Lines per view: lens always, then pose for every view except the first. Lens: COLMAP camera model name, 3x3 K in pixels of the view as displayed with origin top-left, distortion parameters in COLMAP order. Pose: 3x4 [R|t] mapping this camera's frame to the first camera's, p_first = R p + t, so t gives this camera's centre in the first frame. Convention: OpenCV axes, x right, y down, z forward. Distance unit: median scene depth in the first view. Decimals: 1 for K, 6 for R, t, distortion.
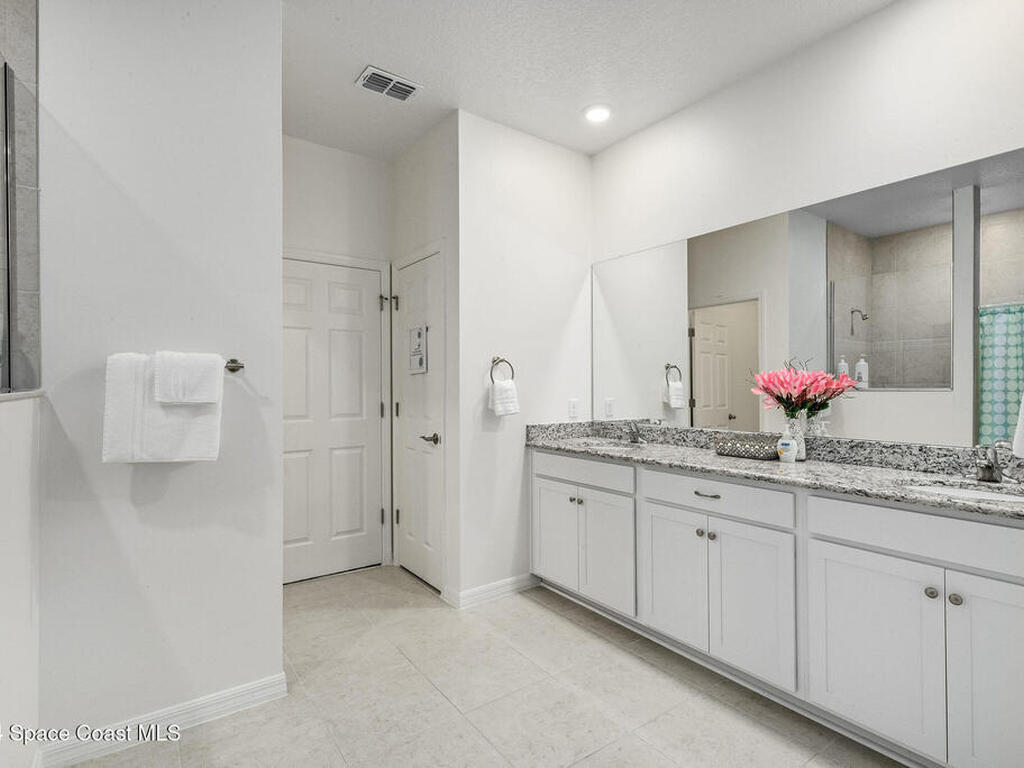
lens RADIAL K [[521.1, 0, 512.0], [0, 521.1, 384.0], [0, 0, 1]] dist [0.000815, 0.000094]
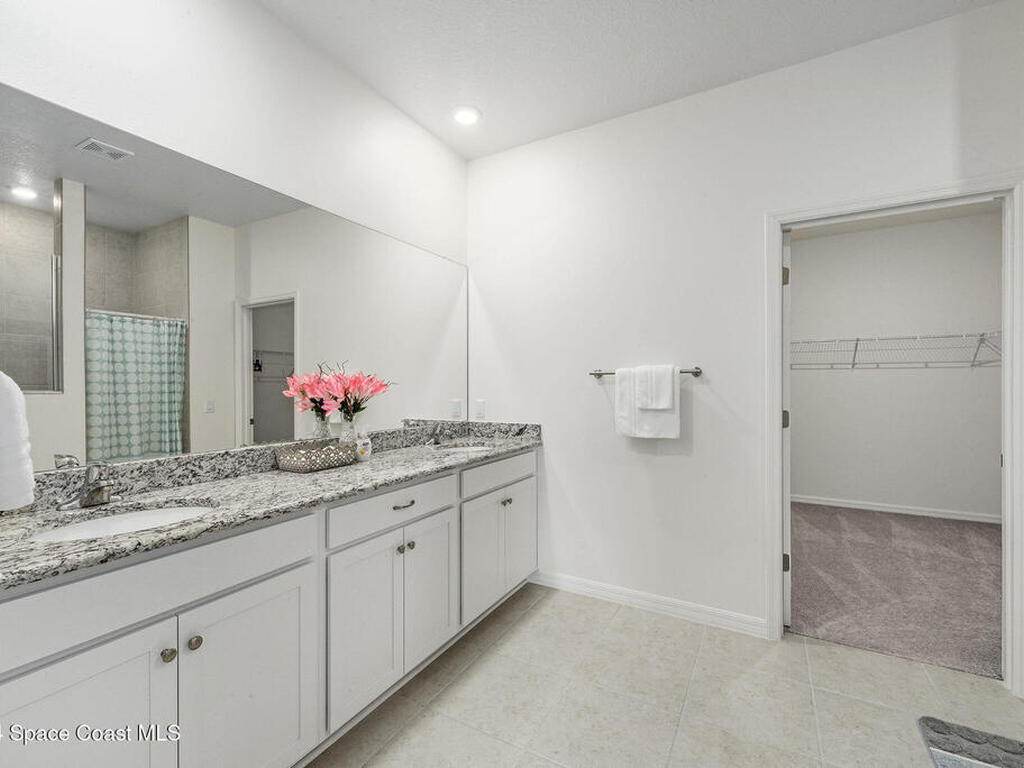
lens RADIAL K [[463.0, 0, 509.3], [0, 463.0, 389.7], [0, 0, 1]] dist [0.000586, 0.000423]
pose [[-0.430787, -0.002904, 0.902449, -0.320911], [-0.000277, 0.999995, 0.003085, 0.003629], [-0.902453, 0.001079, -0.430786, 0.849886]]
